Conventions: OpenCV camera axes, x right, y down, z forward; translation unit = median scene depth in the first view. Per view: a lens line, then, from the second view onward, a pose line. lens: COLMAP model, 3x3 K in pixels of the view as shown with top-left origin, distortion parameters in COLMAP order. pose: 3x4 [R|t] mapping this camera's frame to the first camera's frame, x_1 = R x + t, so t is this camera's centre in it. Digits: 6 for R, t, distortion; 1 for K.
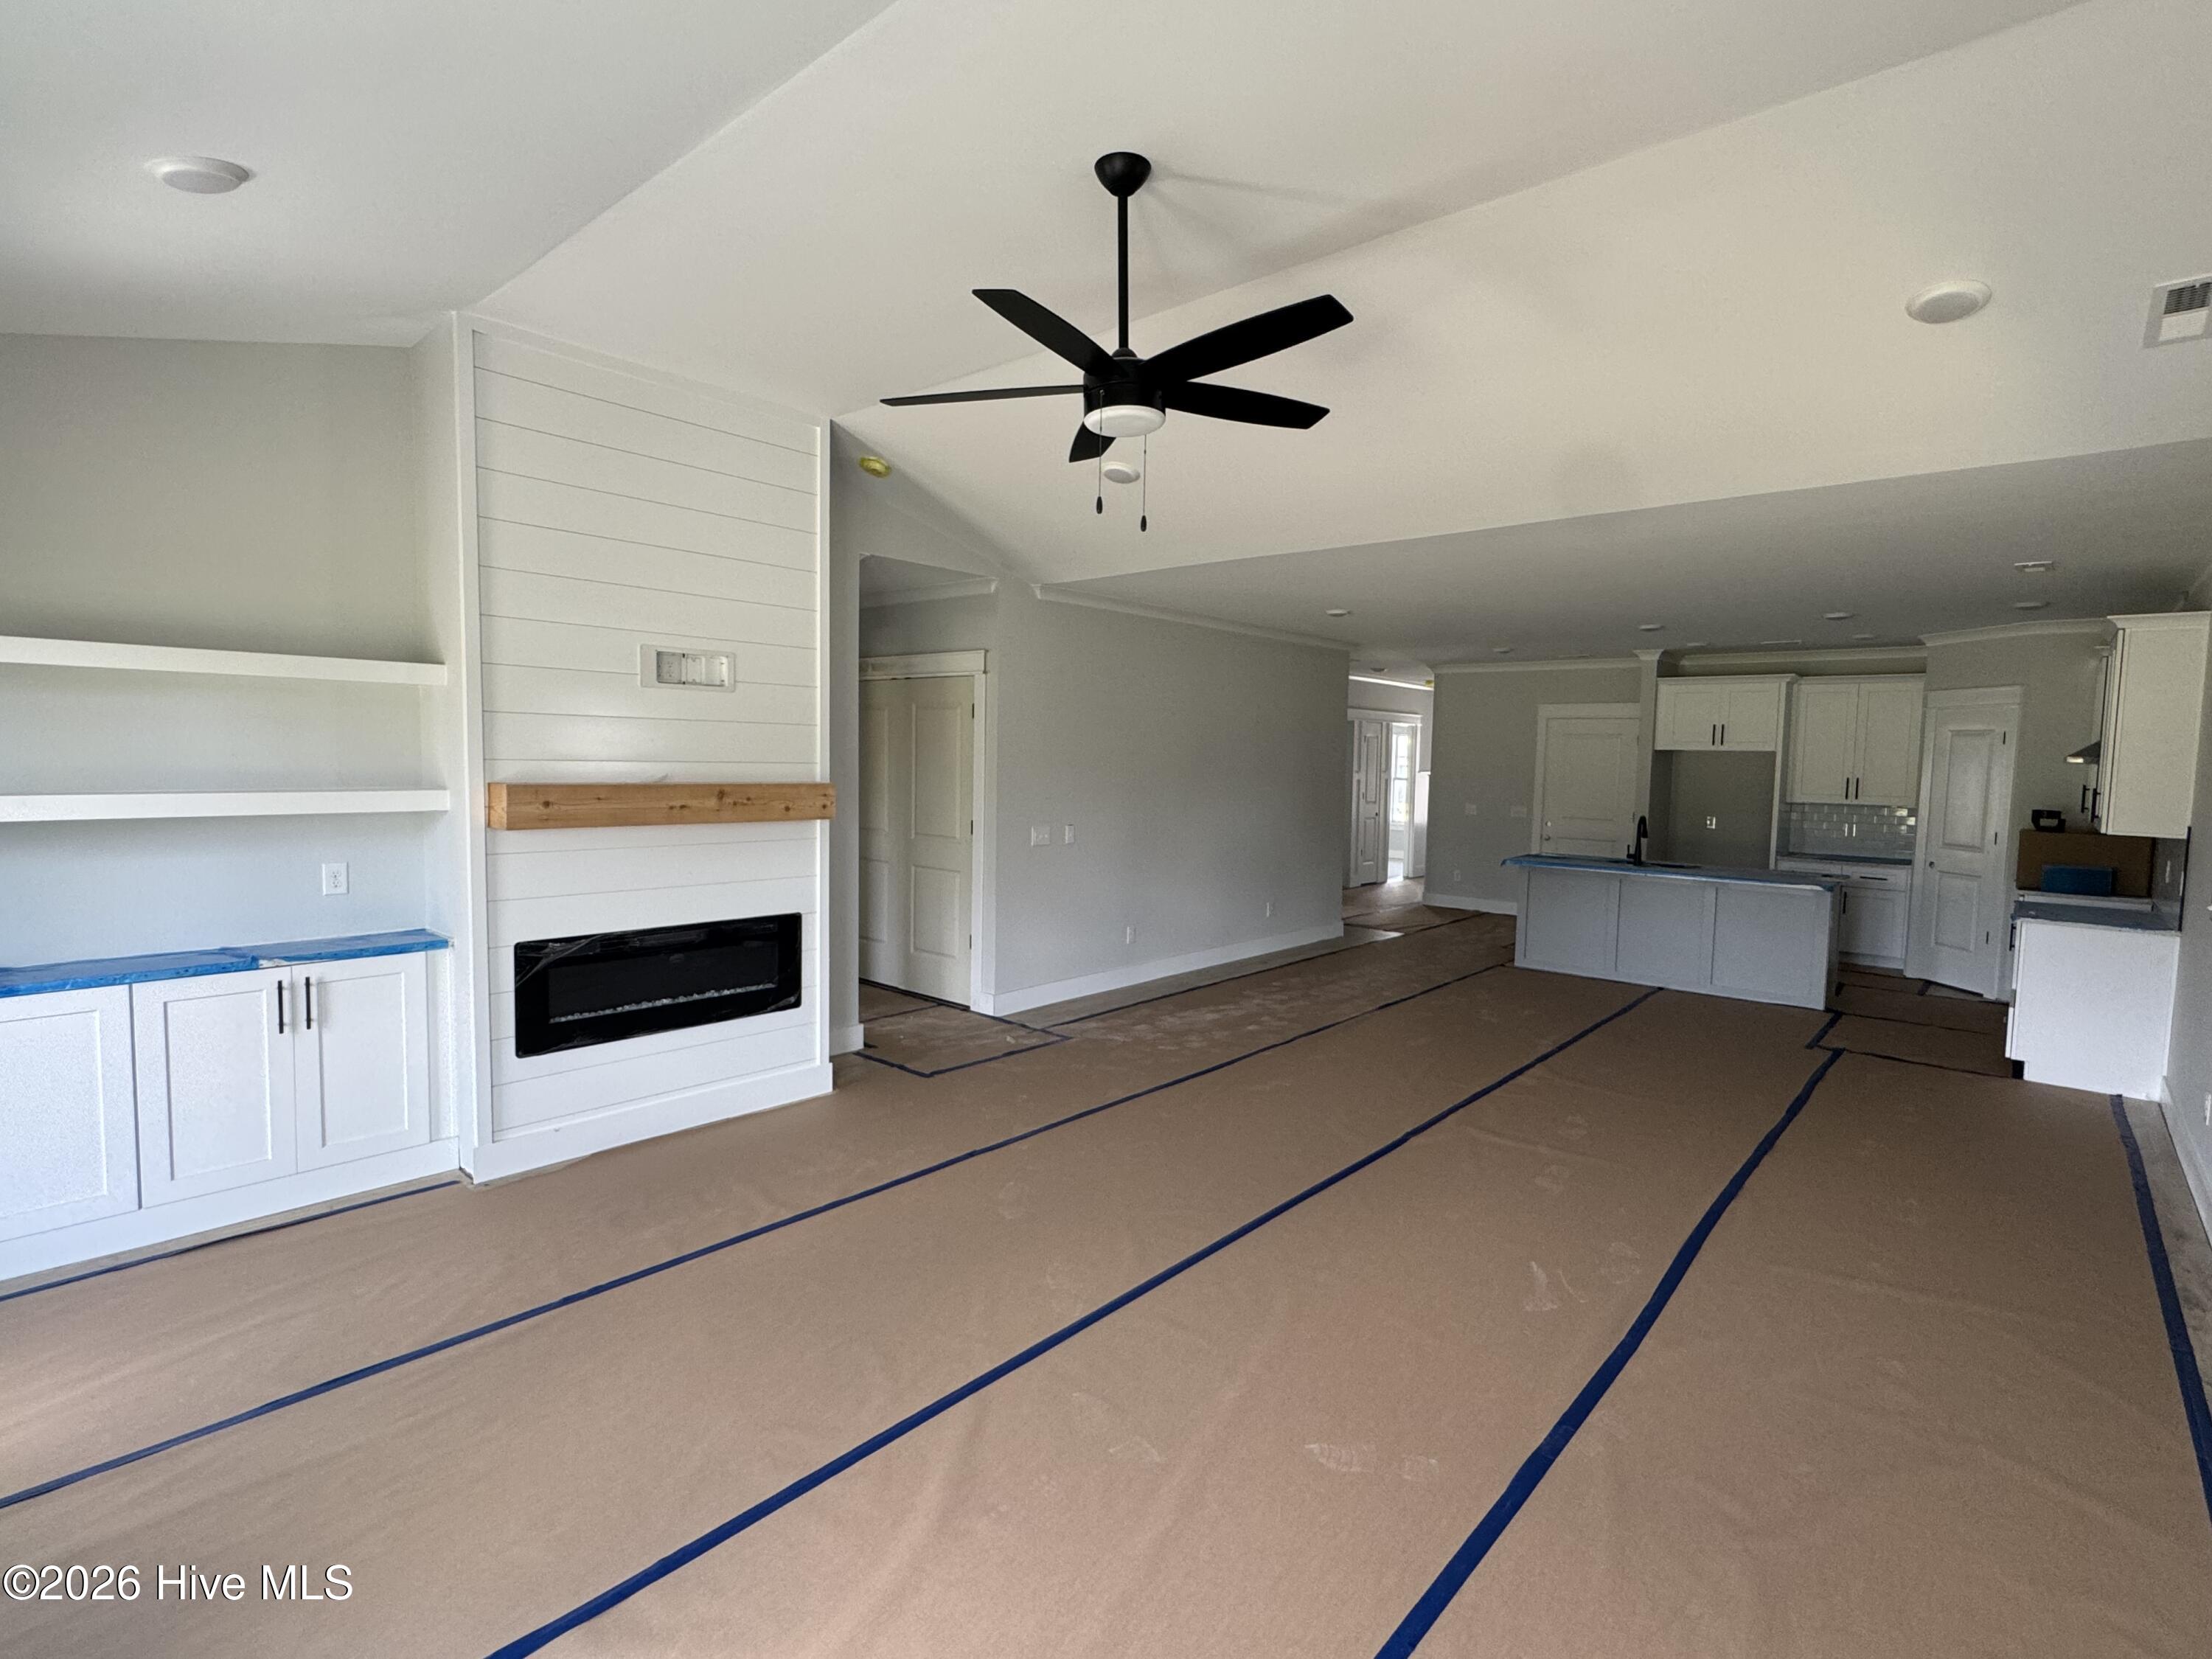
lens RADIAL K [[1021.8, 0, 1106.0], [0, 1021.8, 829.5], [0, 0, 1]] dist [0.000600, -0.000003]
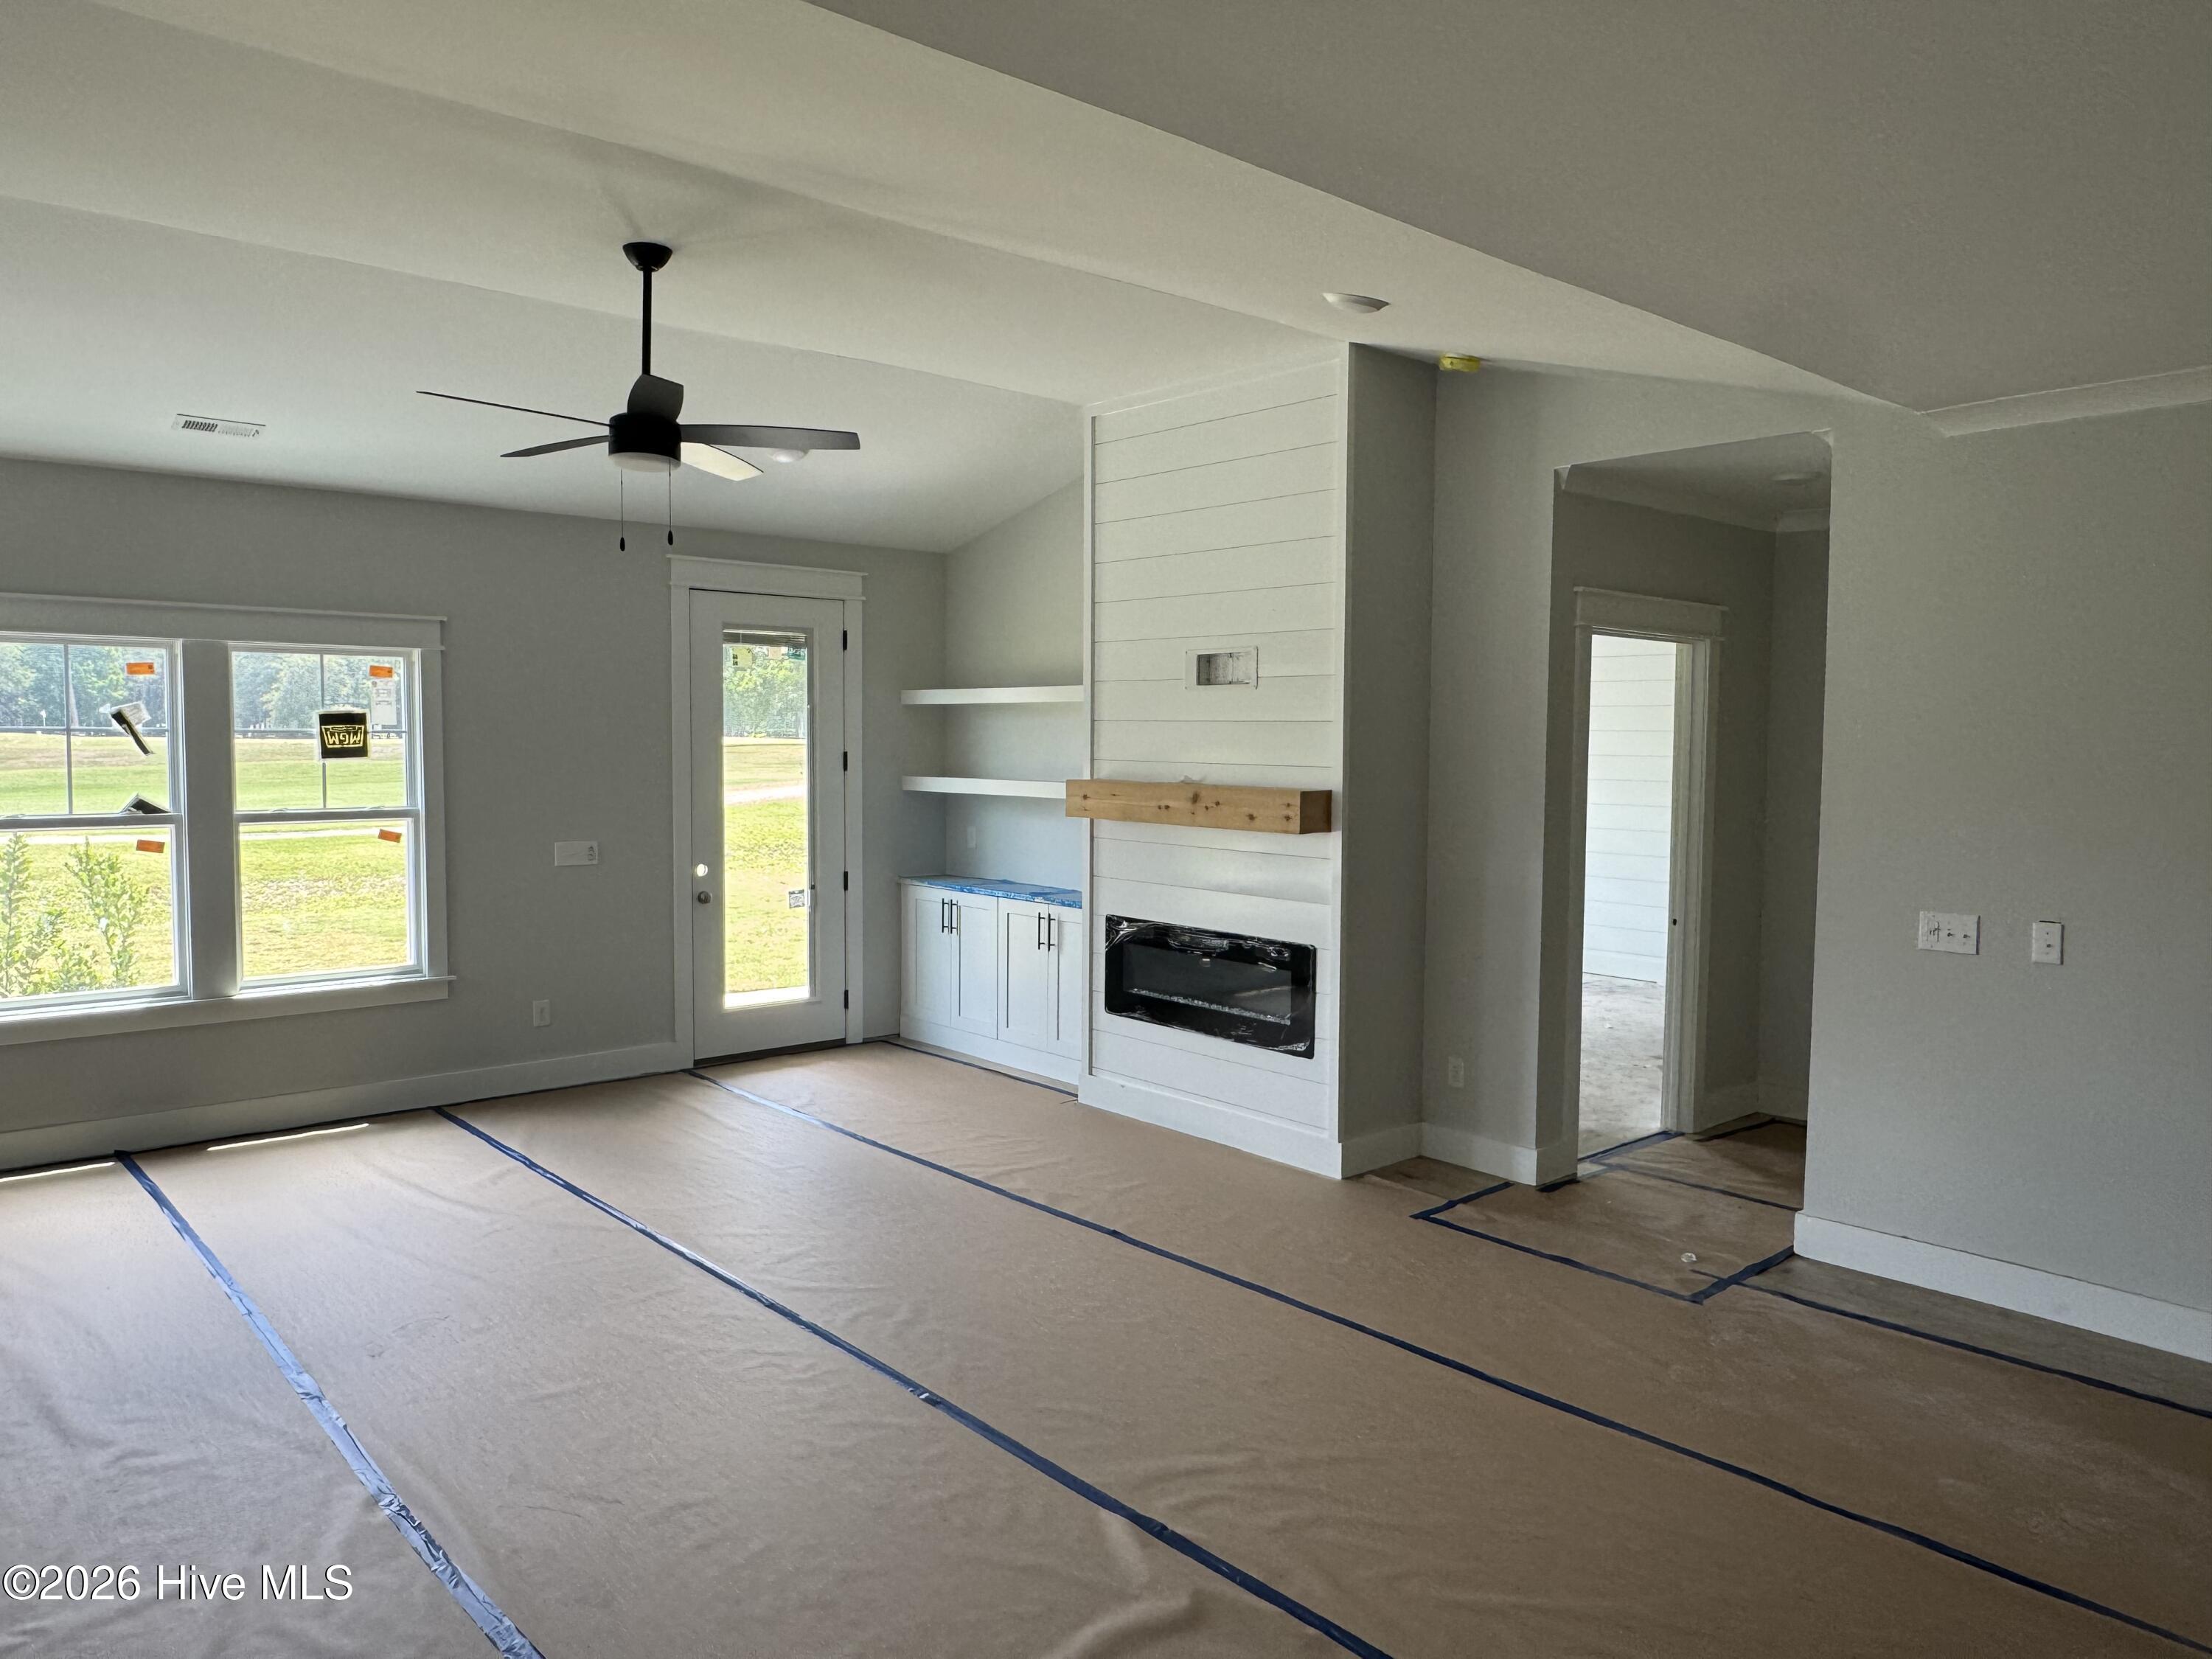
lens RADIAL K [[1504.2, 0, 1106.0], [0, 1504.2, 829.5], [0, 0, 1]] dist [-0.000073, 0.001179]
pose [[-0.111248, 0.046504, -0.992704, 0.988041], [-0.077722, 0.995438, 0.055342, -0.071672], [0.990749, 0.083312, -0.107126, 1.010266]]
